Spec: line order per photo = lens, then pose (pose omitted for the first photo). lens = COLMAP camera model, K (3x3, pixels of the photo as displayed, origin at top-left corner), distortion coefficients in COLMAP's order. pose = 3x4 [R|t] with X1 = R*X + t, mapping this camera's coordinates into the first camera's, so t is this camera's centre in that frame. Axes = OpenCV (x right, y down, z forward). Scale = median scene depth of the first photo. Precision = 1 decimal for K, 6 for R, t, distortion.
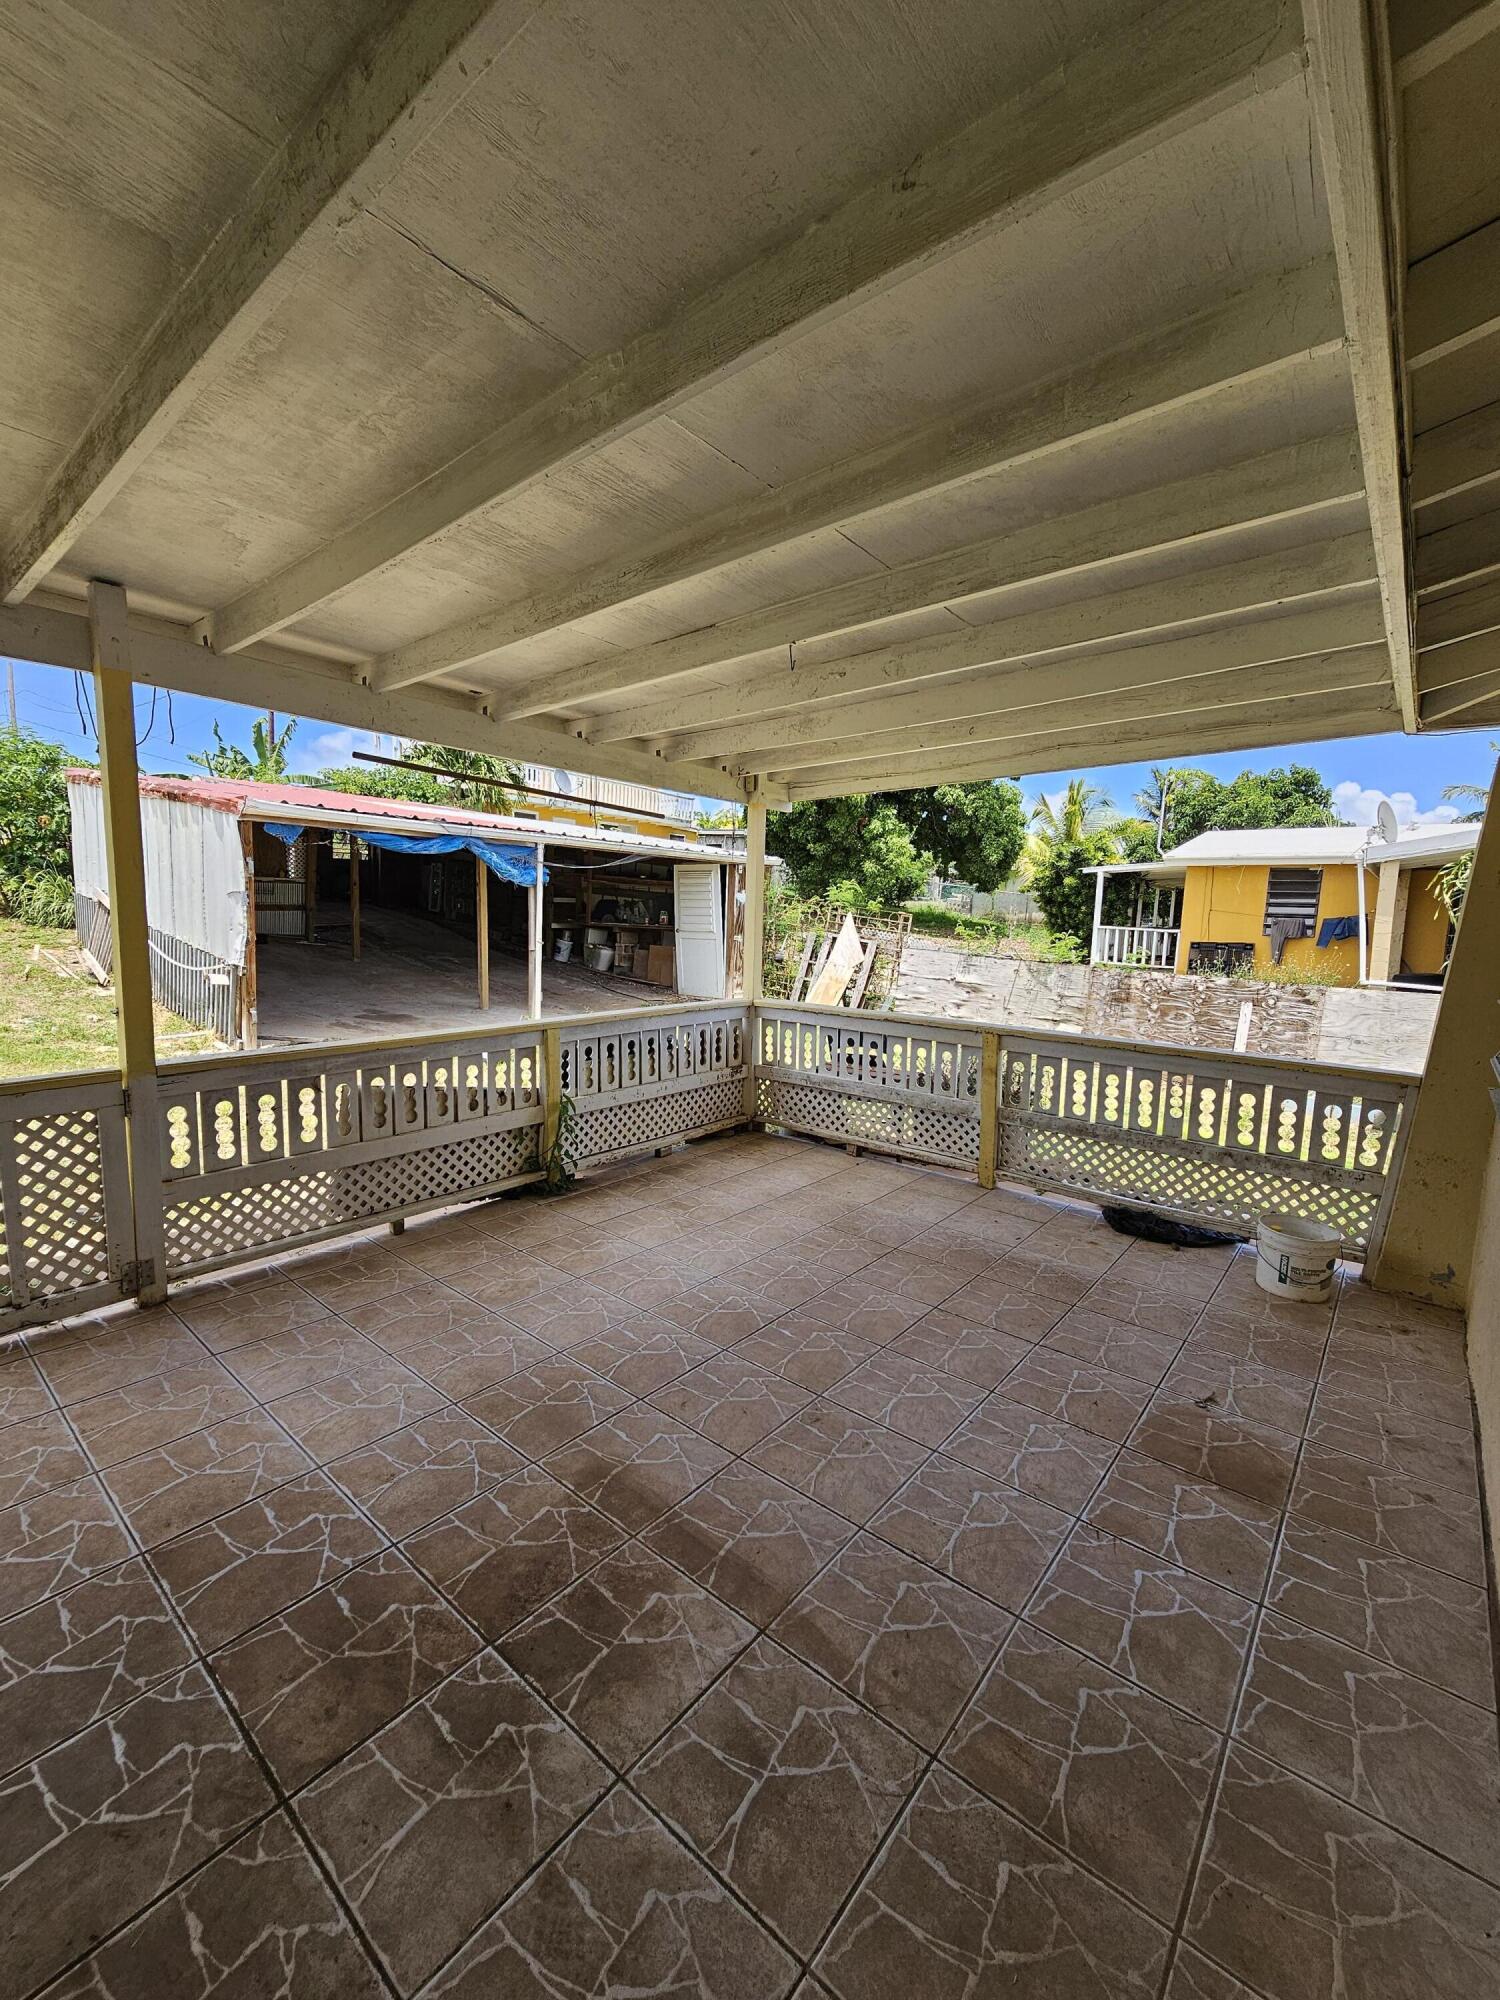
lens RADIAL K [[816.3, 0, 750.0], [0, 816.3, 1000.0], [0, 0, 1]] dist [-0.000483, -0.000057]
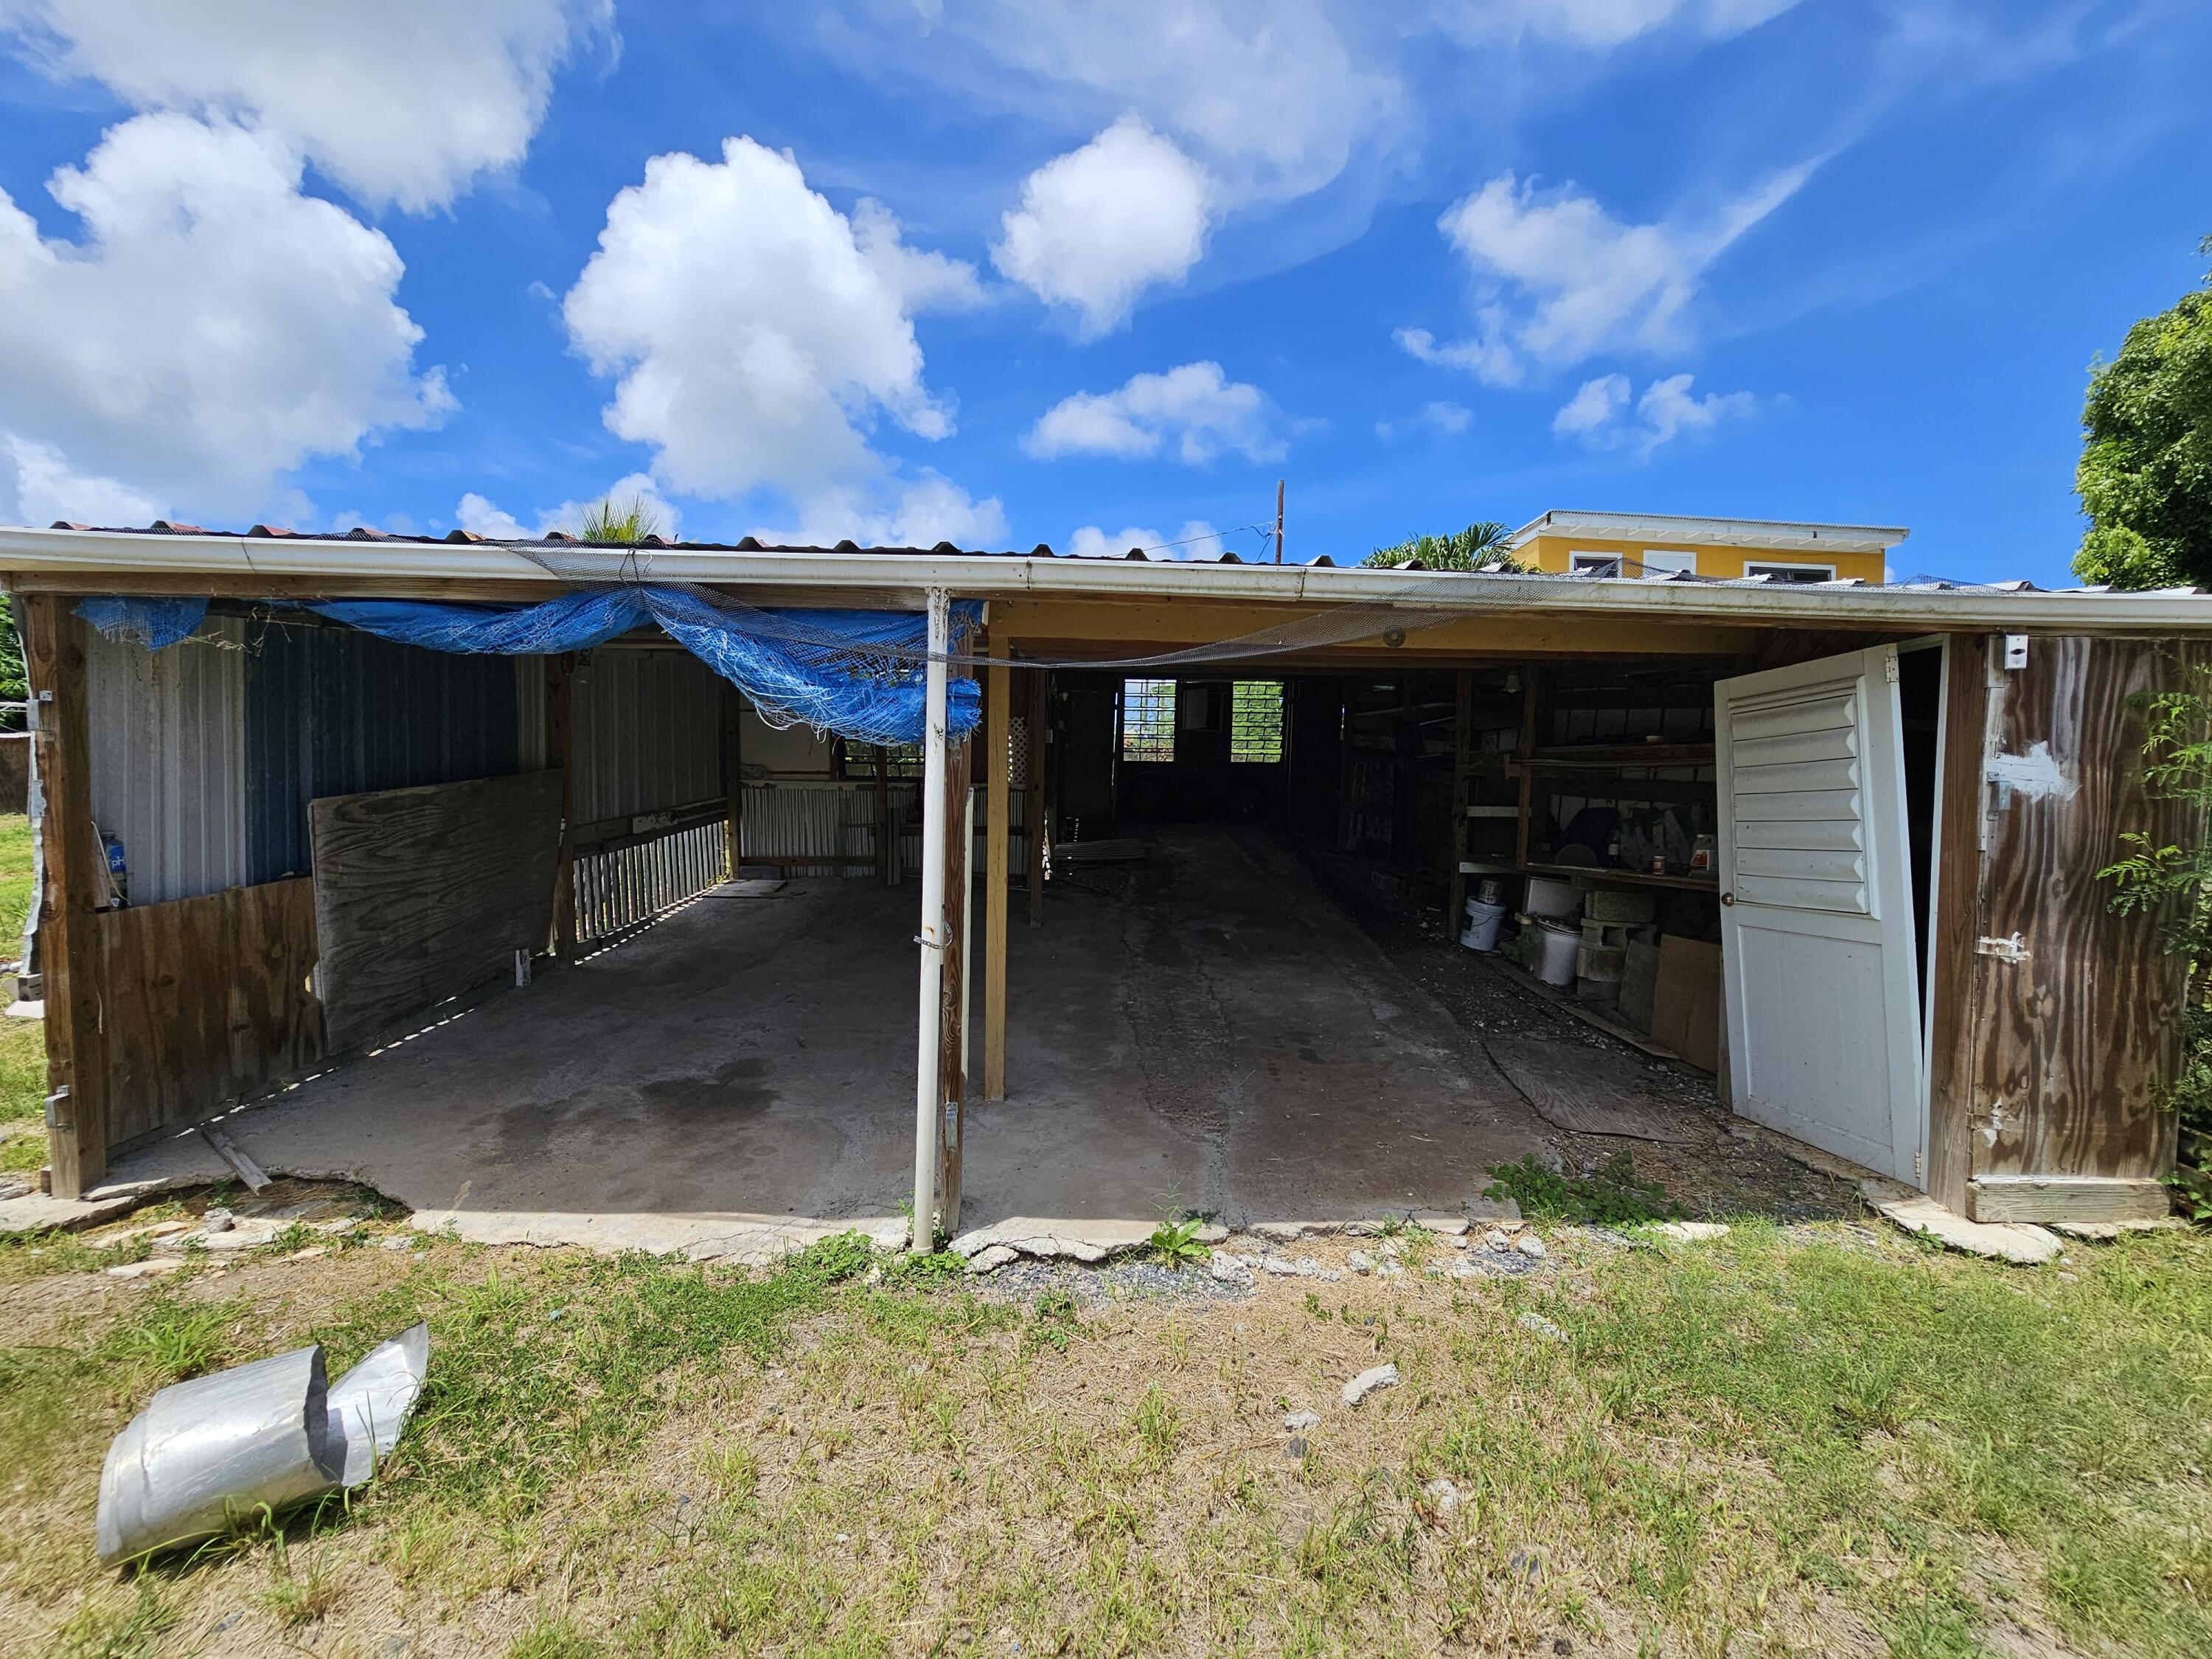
lens RADIAL K [[902.8, 0, 1106.0], [0, 902.8, 829.5], [0, 0, 1]] dist [-0.000483, -0.000057]
pose [[0.648503, -0.006715, -0.761182, 0.014310], [-0.083652, 0.993276, -0.080031, -0.064672], [0.756602, 0.115574, 0.643581, 0.612556]]
